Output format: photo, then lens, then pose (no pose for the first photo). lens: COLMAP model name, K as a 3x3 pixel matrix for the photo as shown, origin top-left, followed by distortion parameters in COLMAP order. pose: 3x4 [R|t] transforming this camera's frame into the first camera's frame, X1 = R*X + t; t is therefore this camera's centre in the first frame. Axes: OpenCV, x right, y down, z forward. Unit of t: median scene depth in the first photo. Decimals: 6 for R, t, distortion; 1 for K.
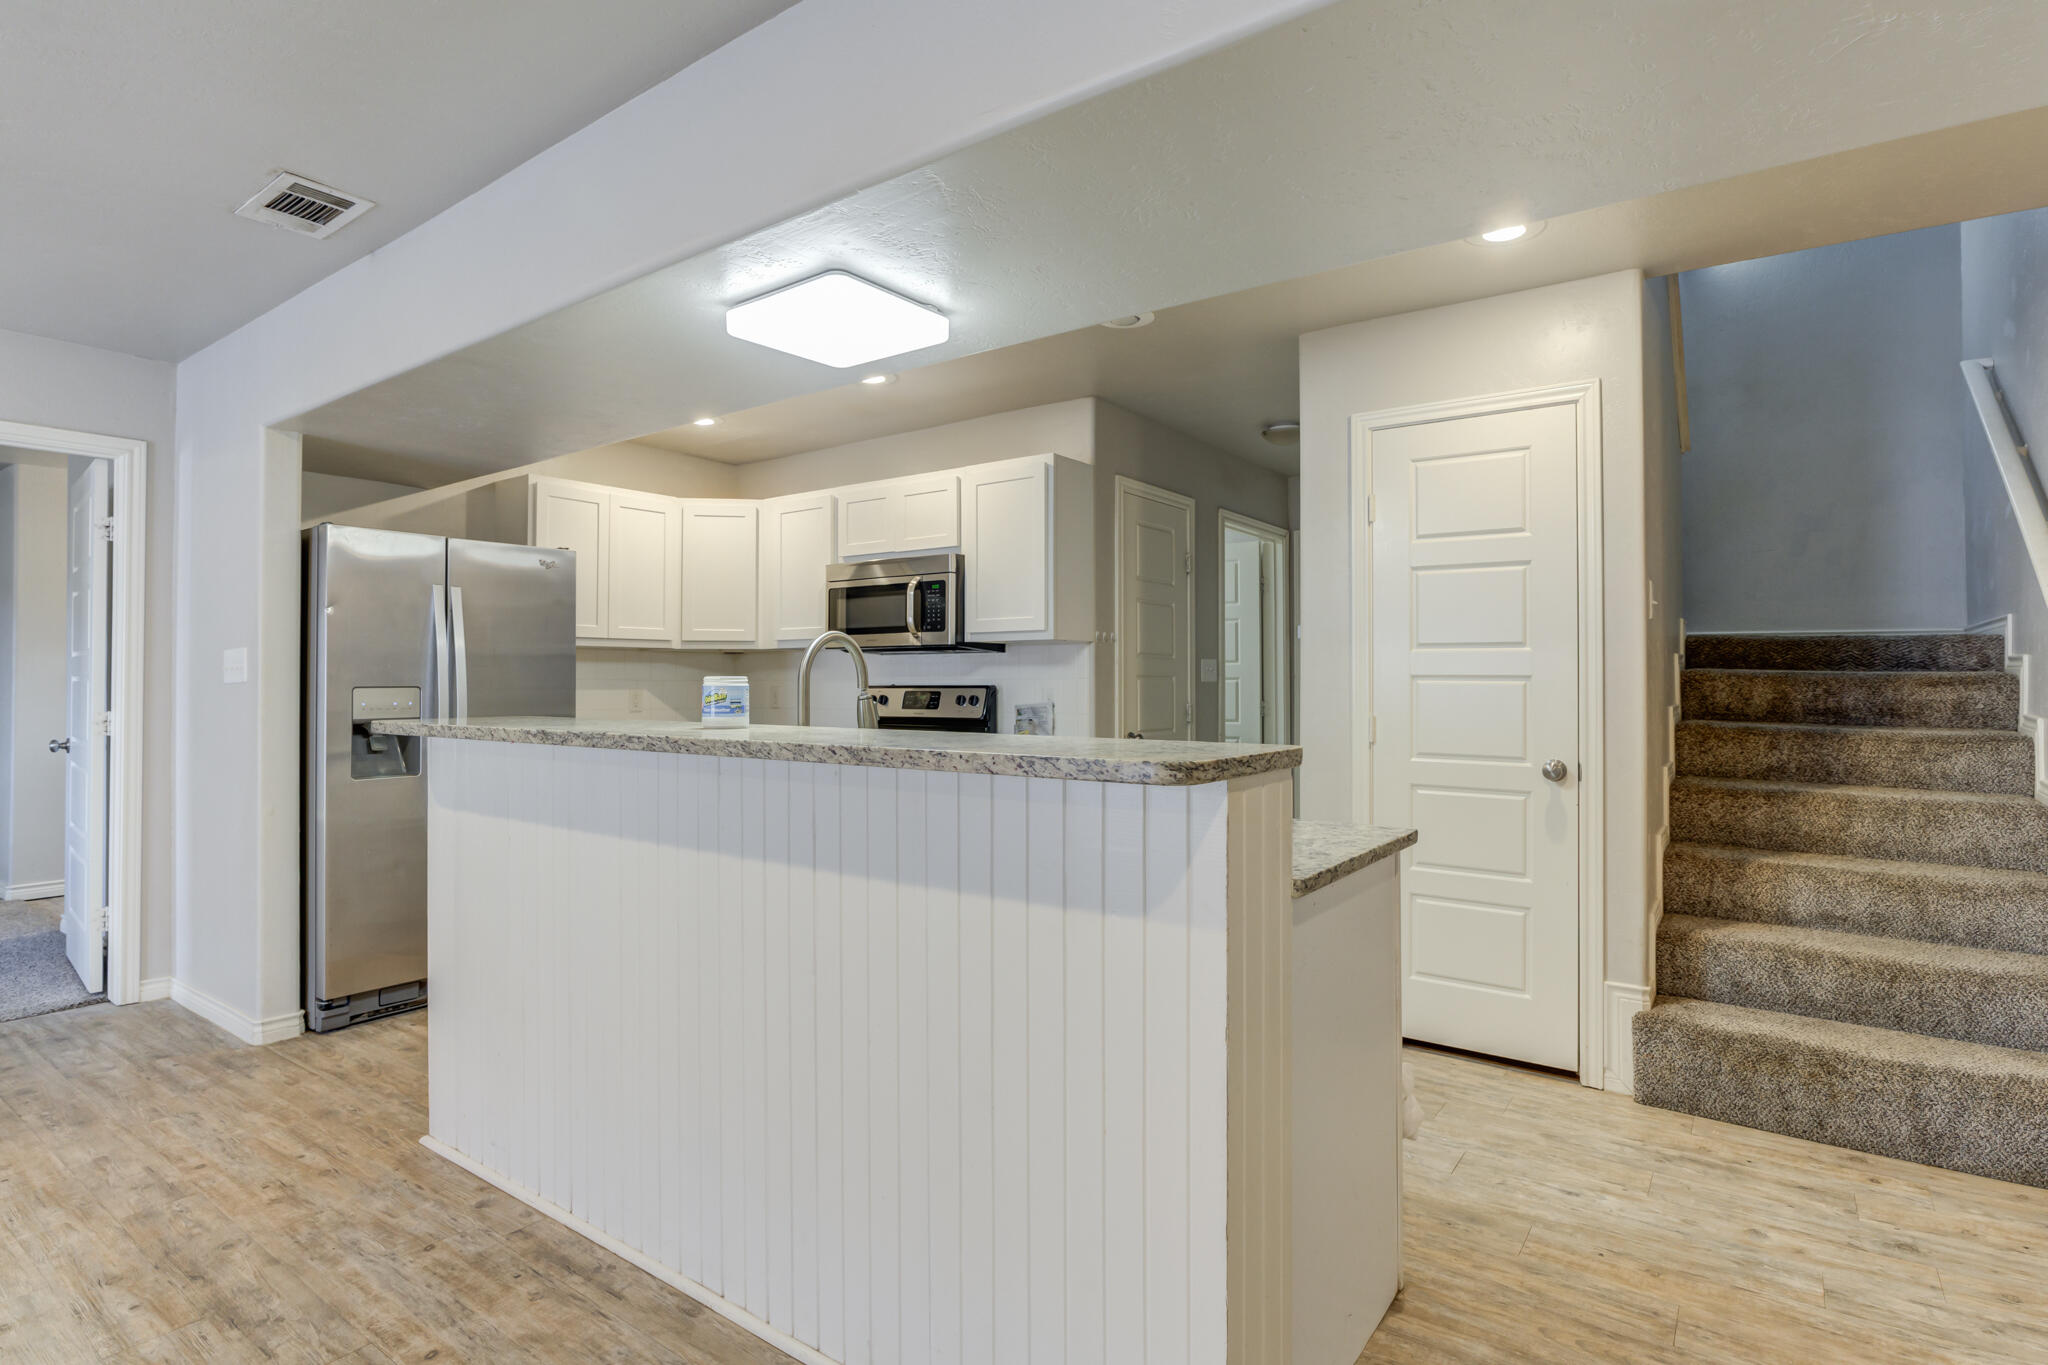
lens RADIAL K [[1022.9, 0, 1013.7], [0, 1022.9, 679.7], [0, 0, 1]] dist [-0.007759, 0.004033]
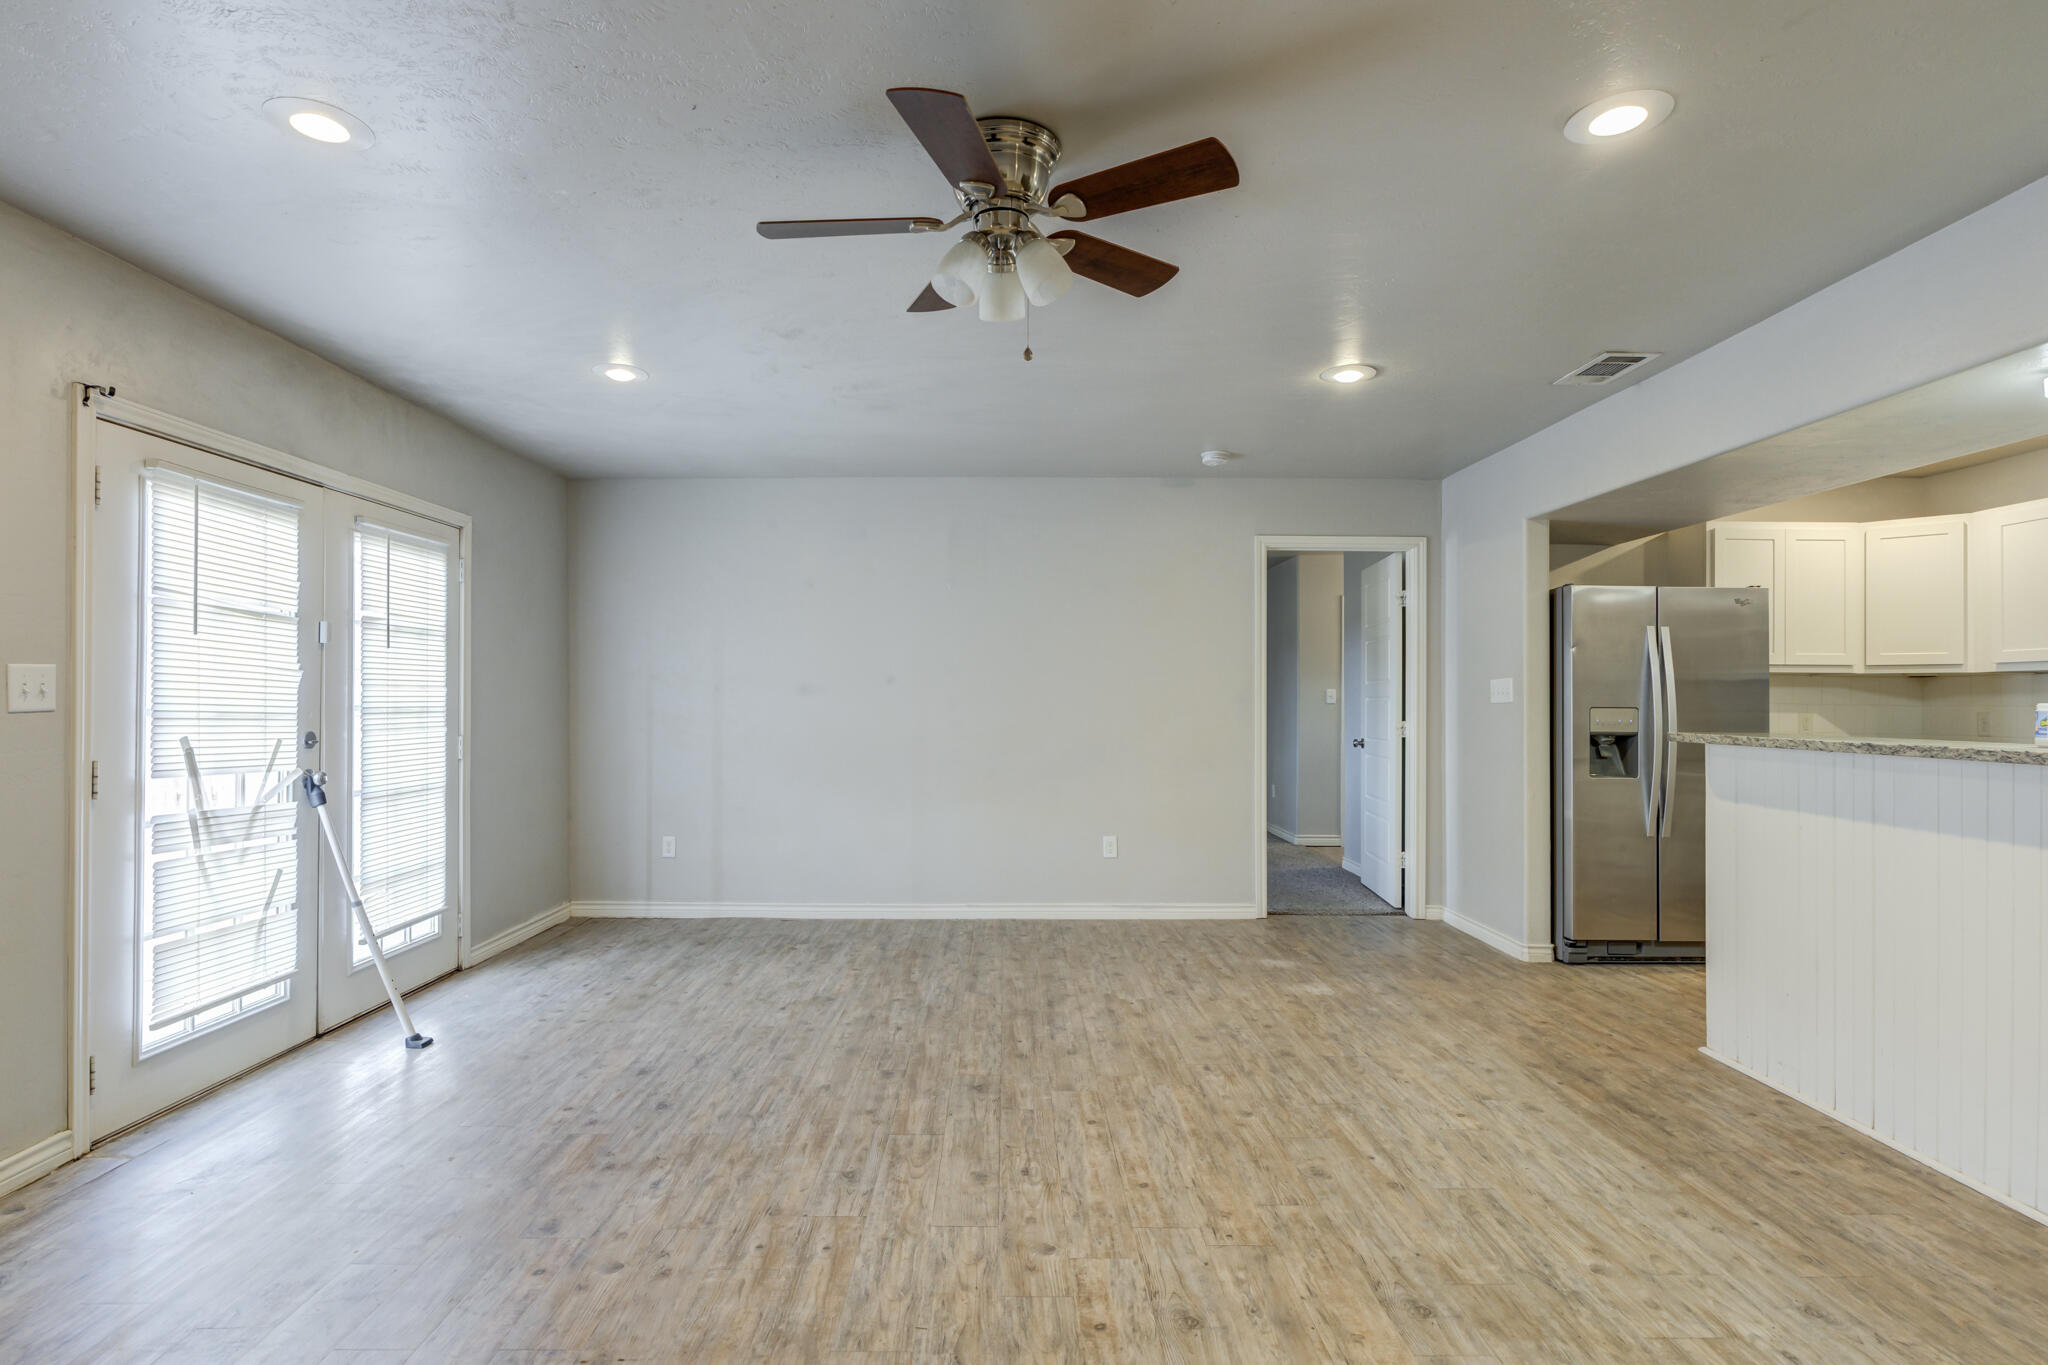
lens RADIAL K [[1022.9, 0, 995.3], [0, 1022.9, 693.5], [0, 0, 1]] dist [-0.007759, 0.004033]
pose [[0.596900, 0.002993, -0.802310, -0.061418], [-0.008508, 0.999960, -0.002599, -0.001023], [0.802271, 0.008377, 0.596901, -0.512616]]
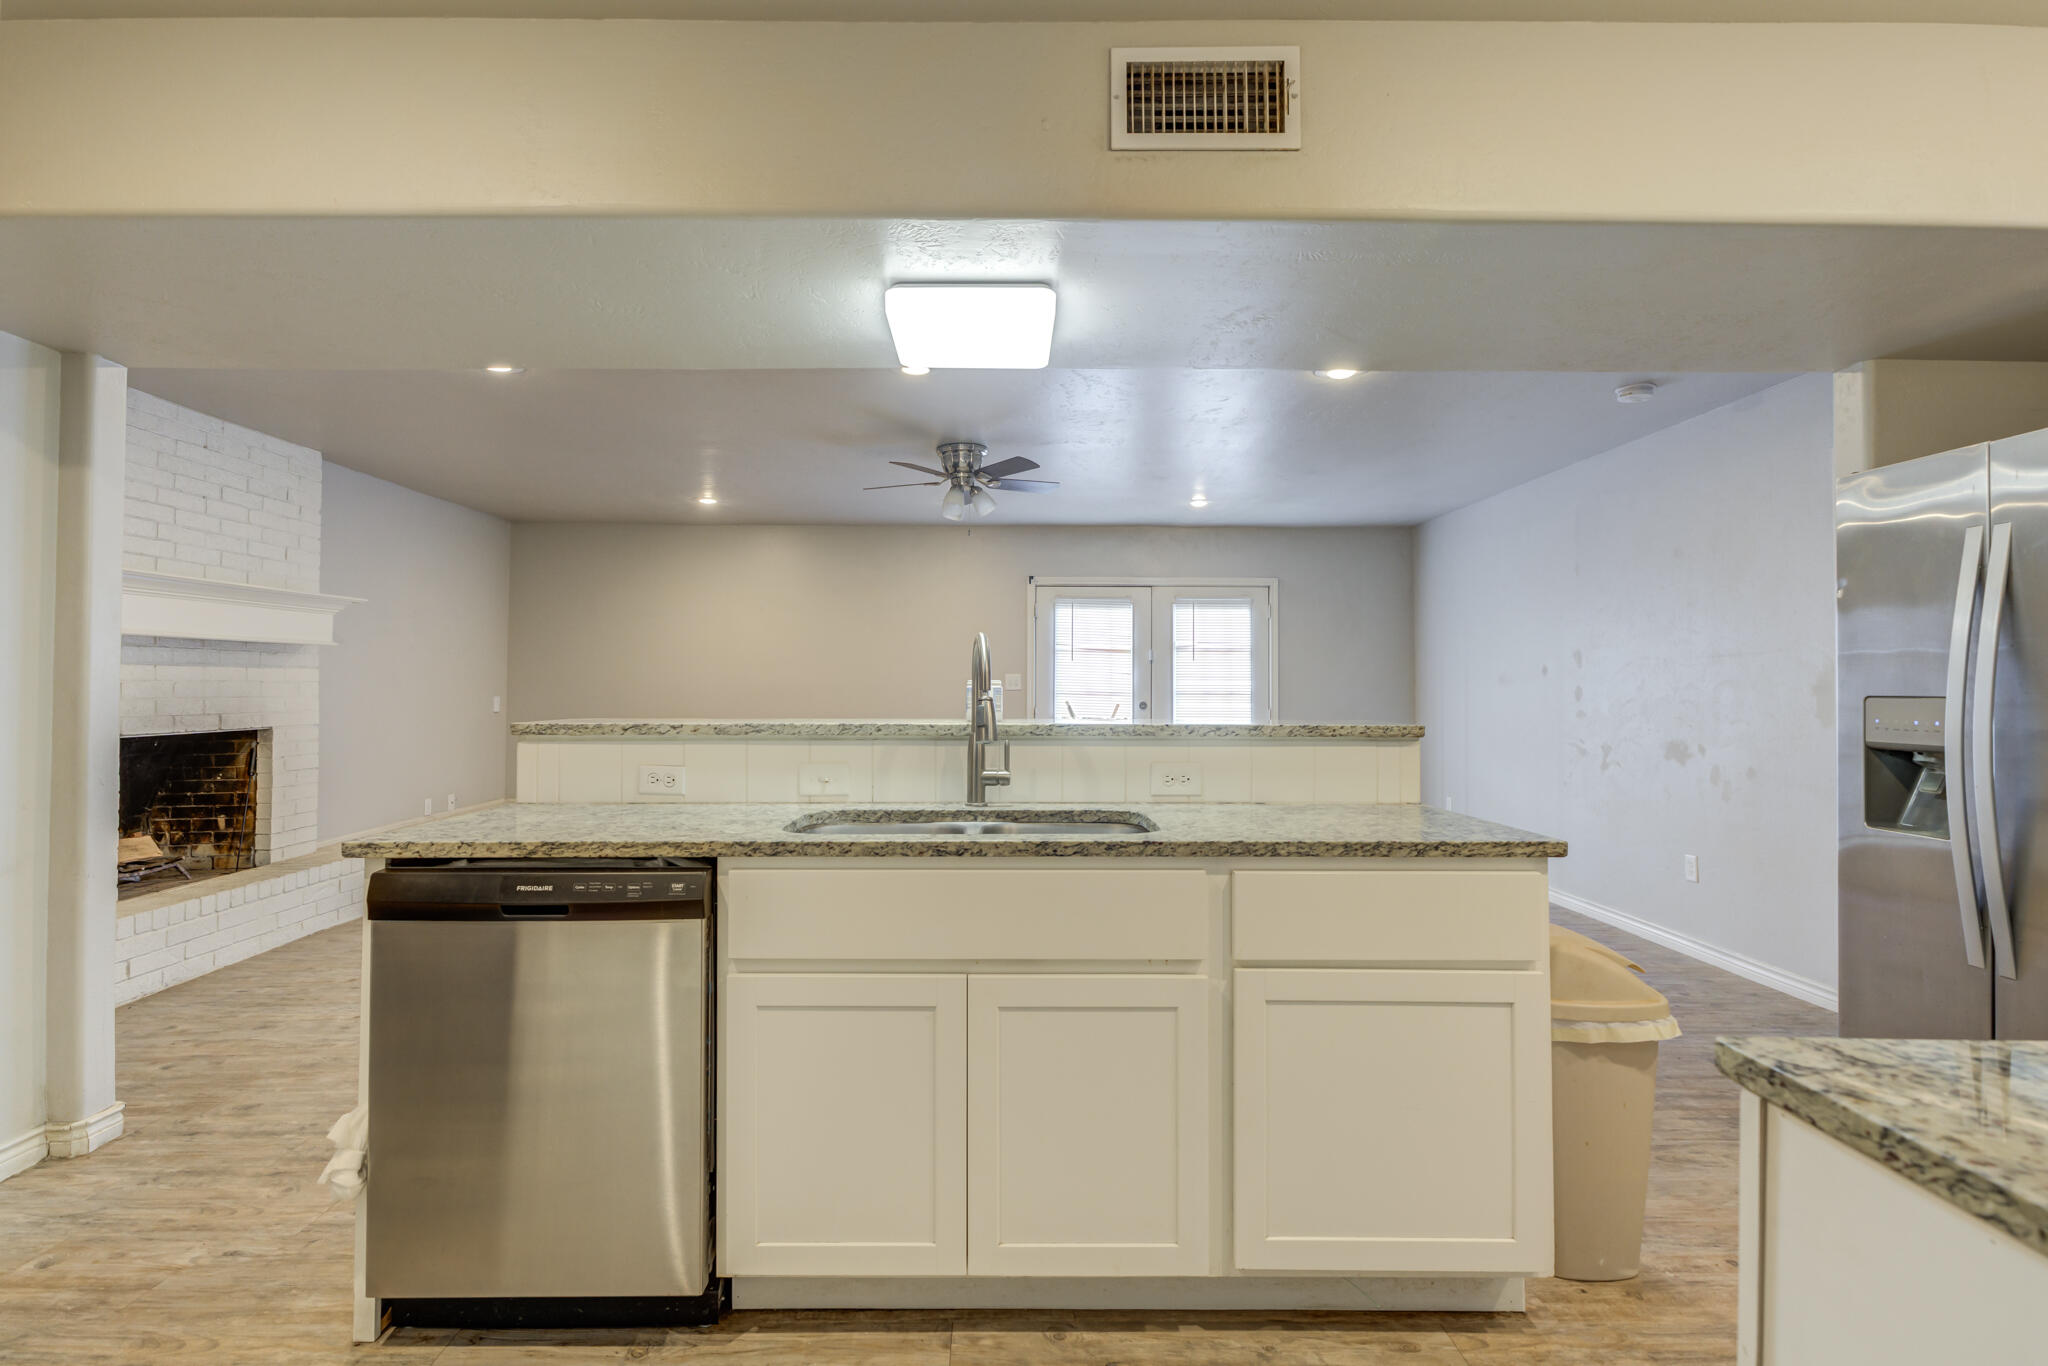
lens RADIAL K [[993.7, 0, 982.1], [0, 993.7, 662.5], [0, 0, 1]] dist [0.011536, 0.000481]
pose [[-0.810944, -0.013549, -0.584967, 0.339691], [-0.003188, 0.999819, -0.018738, -0.003879], [0.585115, -0.013331, -0.810841, 1.536211]]
